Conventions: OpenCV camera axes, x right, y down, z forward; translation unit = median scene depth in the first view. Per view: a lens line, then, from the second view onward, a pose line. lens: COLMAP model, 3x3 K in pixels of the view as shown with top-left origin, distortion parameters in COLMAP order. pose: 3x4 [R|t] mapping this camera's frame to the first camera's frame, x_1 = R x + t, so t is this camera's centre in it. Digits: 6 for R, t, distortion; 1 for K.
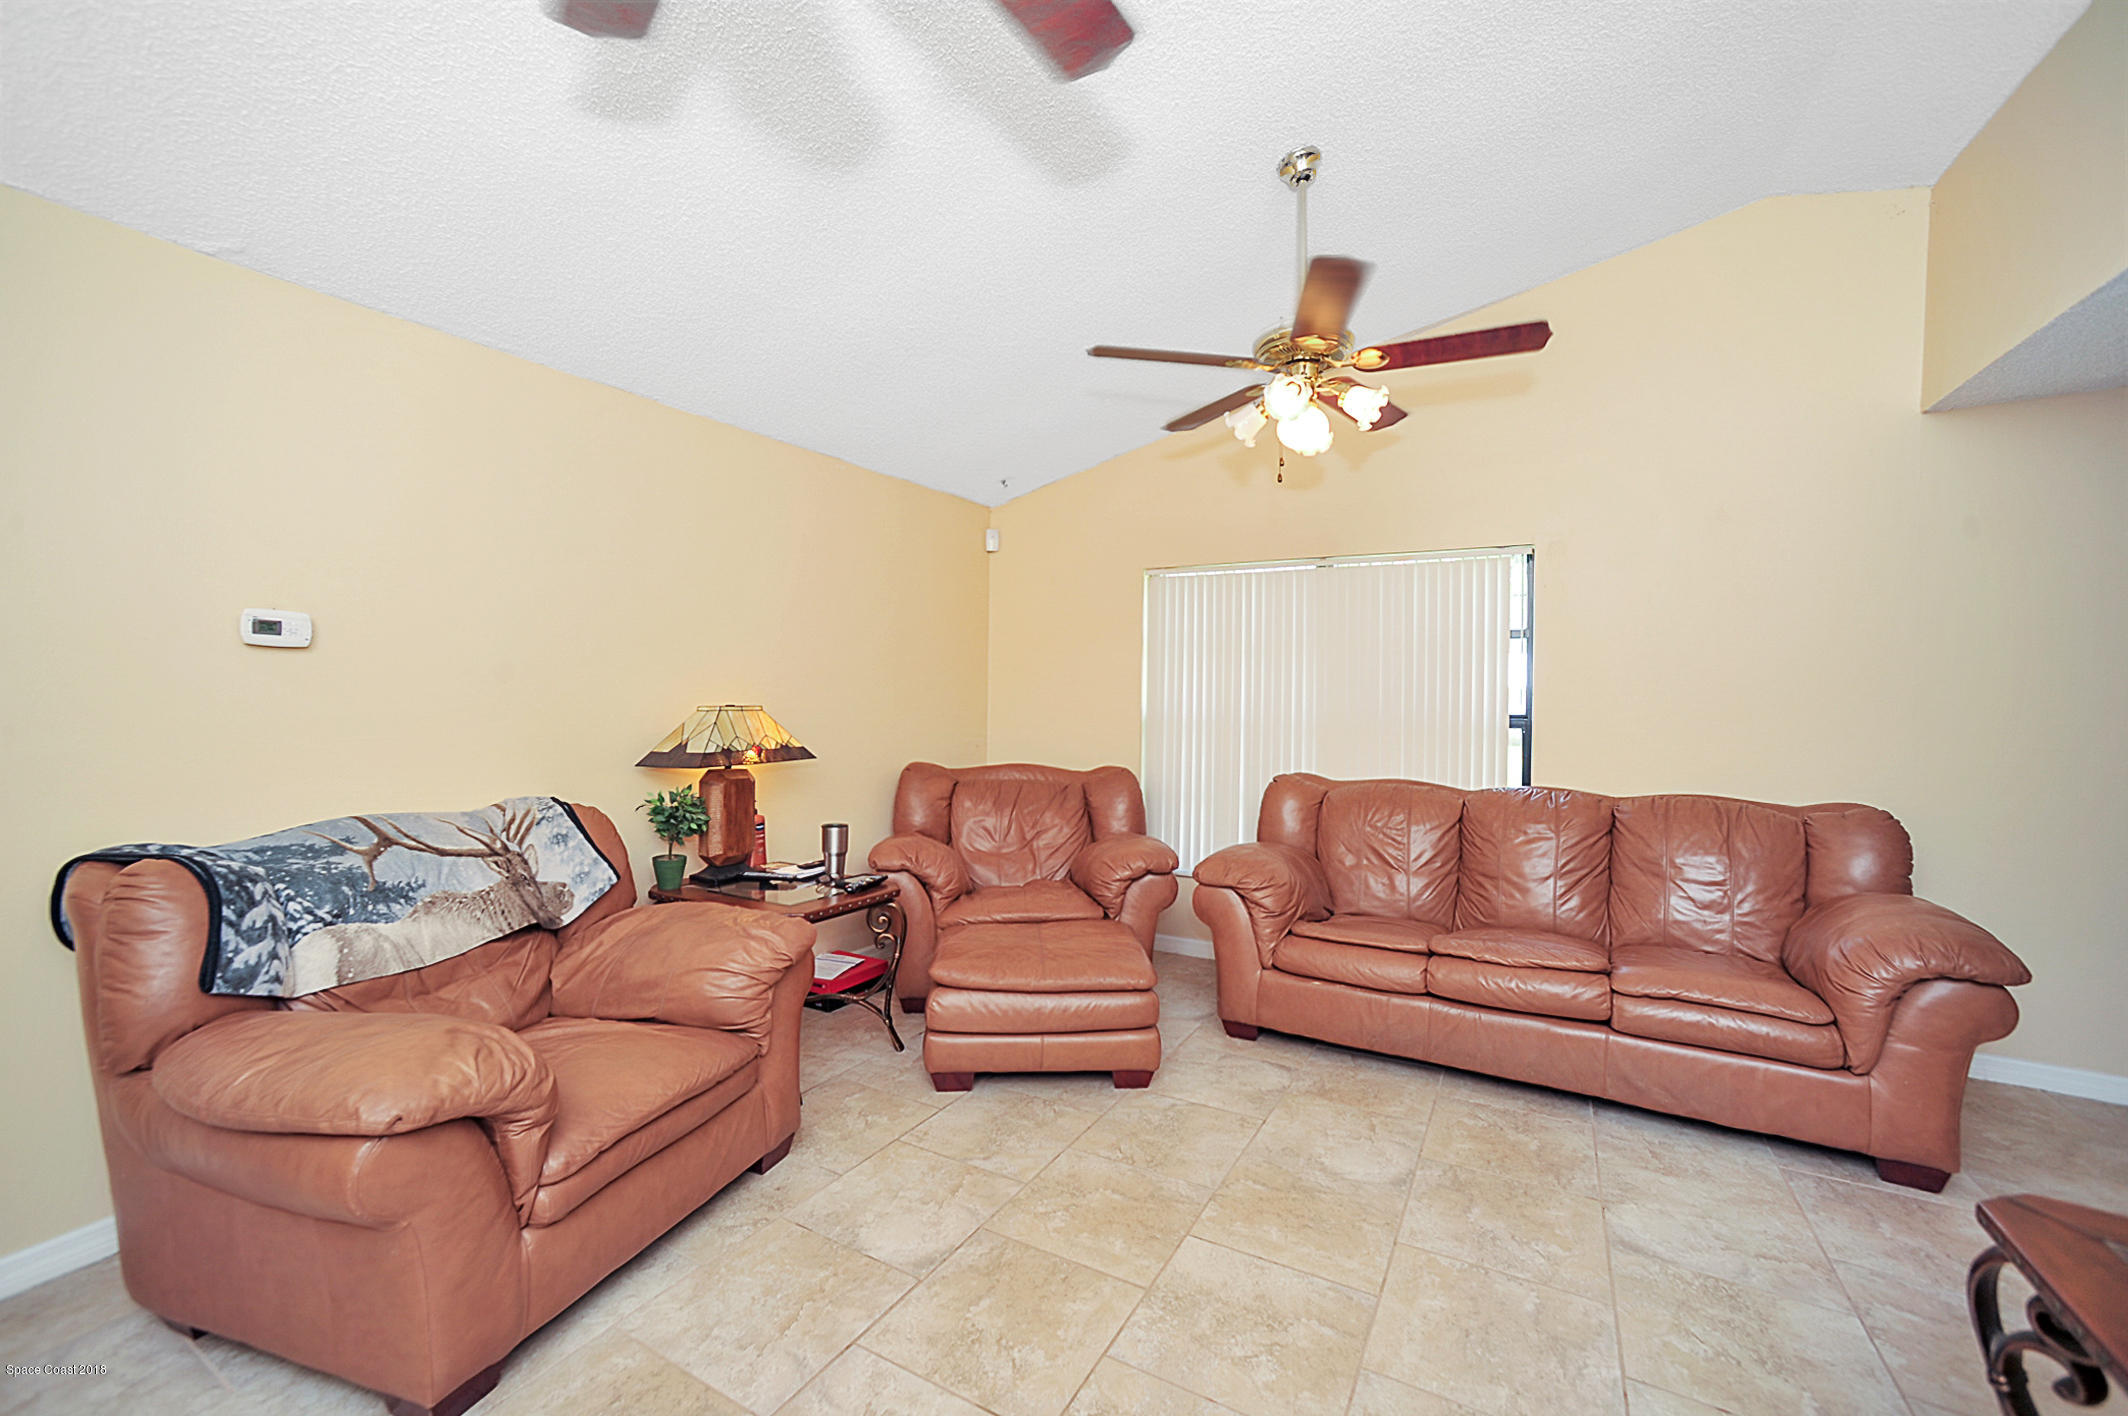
lens RADIAL K [[869.6, 0, 1084.1], [0, 869.6, 705.2], [0, 0, 1]] dist [-0.008524, 0.004031]
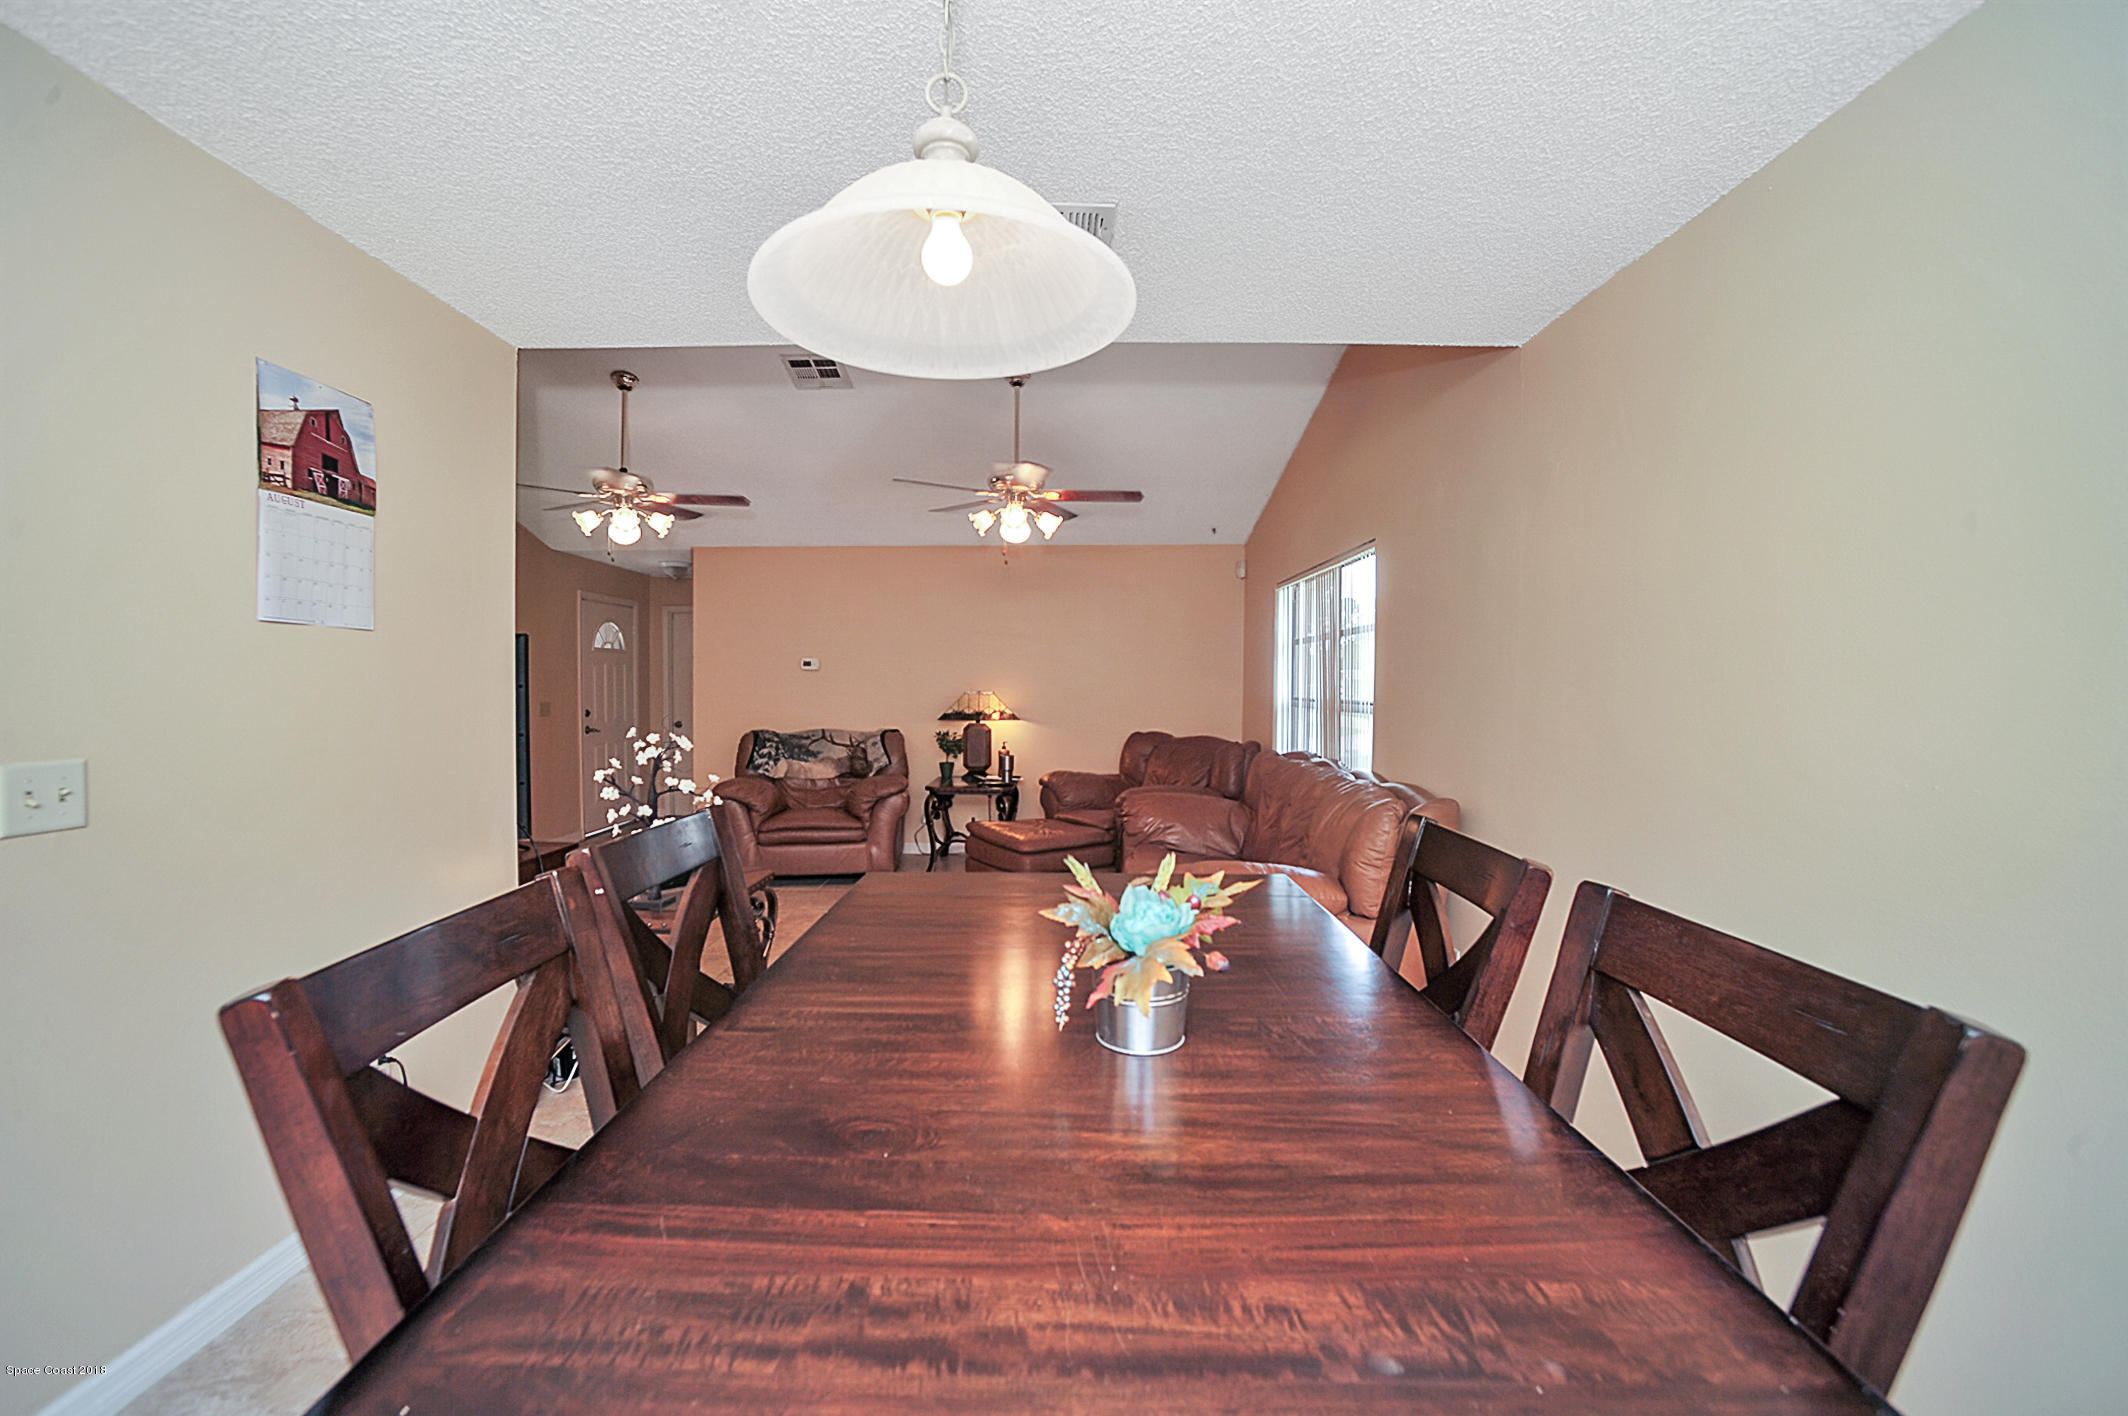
lens RADIAL K [[869.6, 0, 1078.6], [0, 869.6, 700.8], [0, 0, 1]] dist [-0.008524, 0.004031]
pose [[0.470873, 0.009818, -0.882146, 2.210000], [-0.002787, 0.999950, 0.009642, 0.004541], [0.882197, -0.002082, 0.470877, 0.389030]]
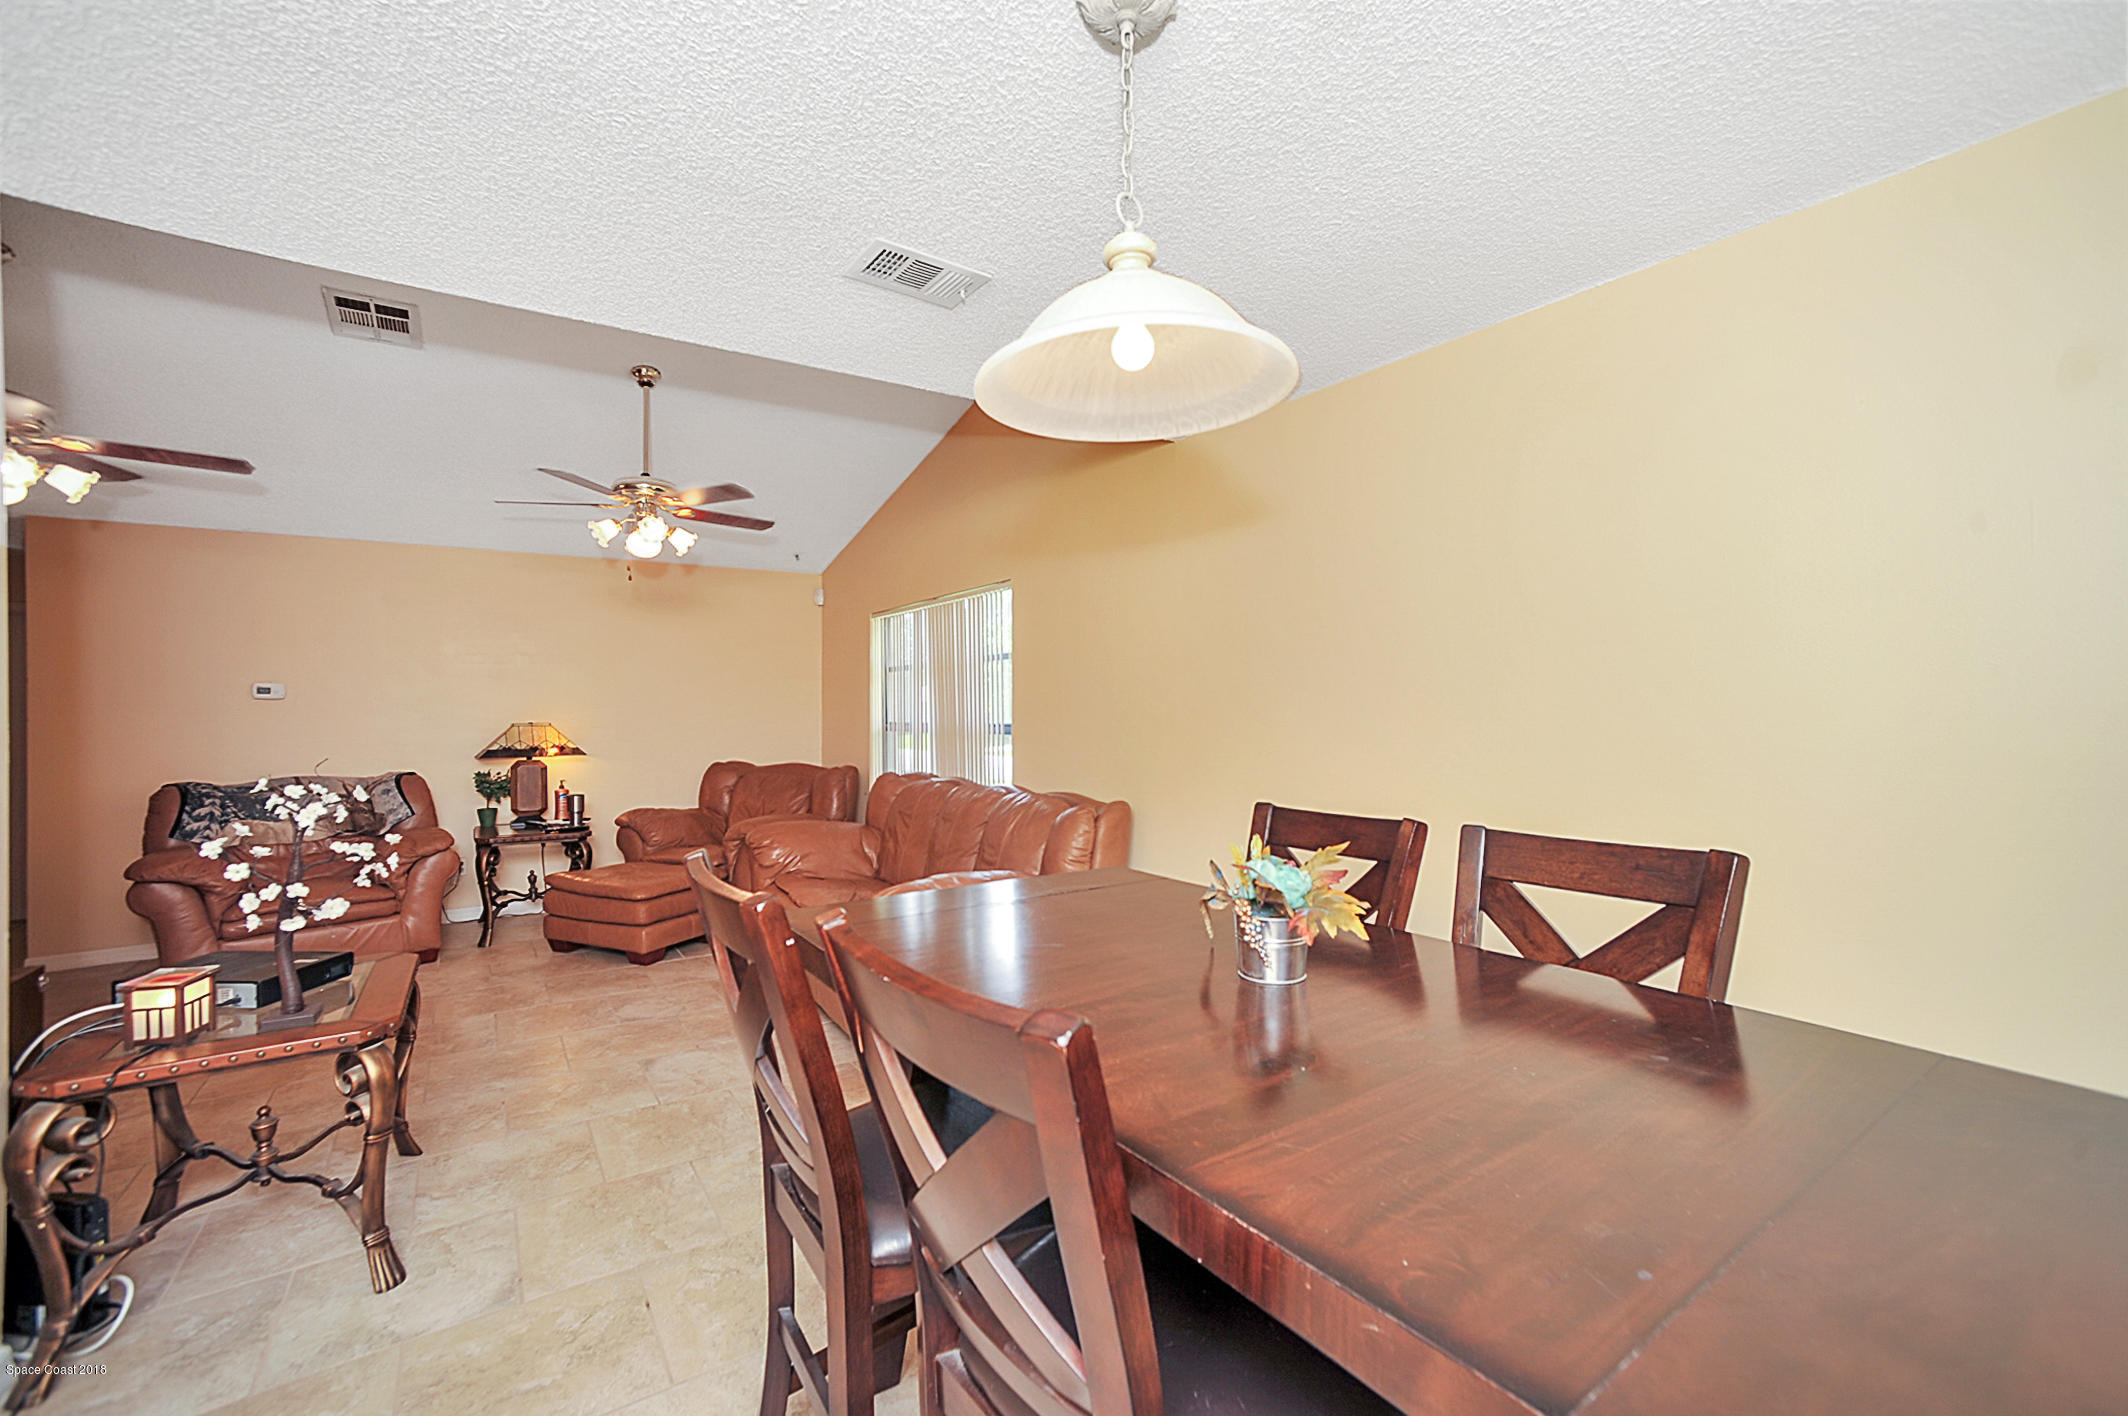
lens RADIAL K [[869.6, 0, 1048.6], [0, 869.6, 702.4], [0, 0, 1]] dist [-0.008524, 0.004031]
pose [[0.887521, -0.018502, -0.460395, 1.920651], [0.013240, 0.999805, -0.014655, 0.000931], [0.460577, 0.006911, 0.887593, -0.068600]]
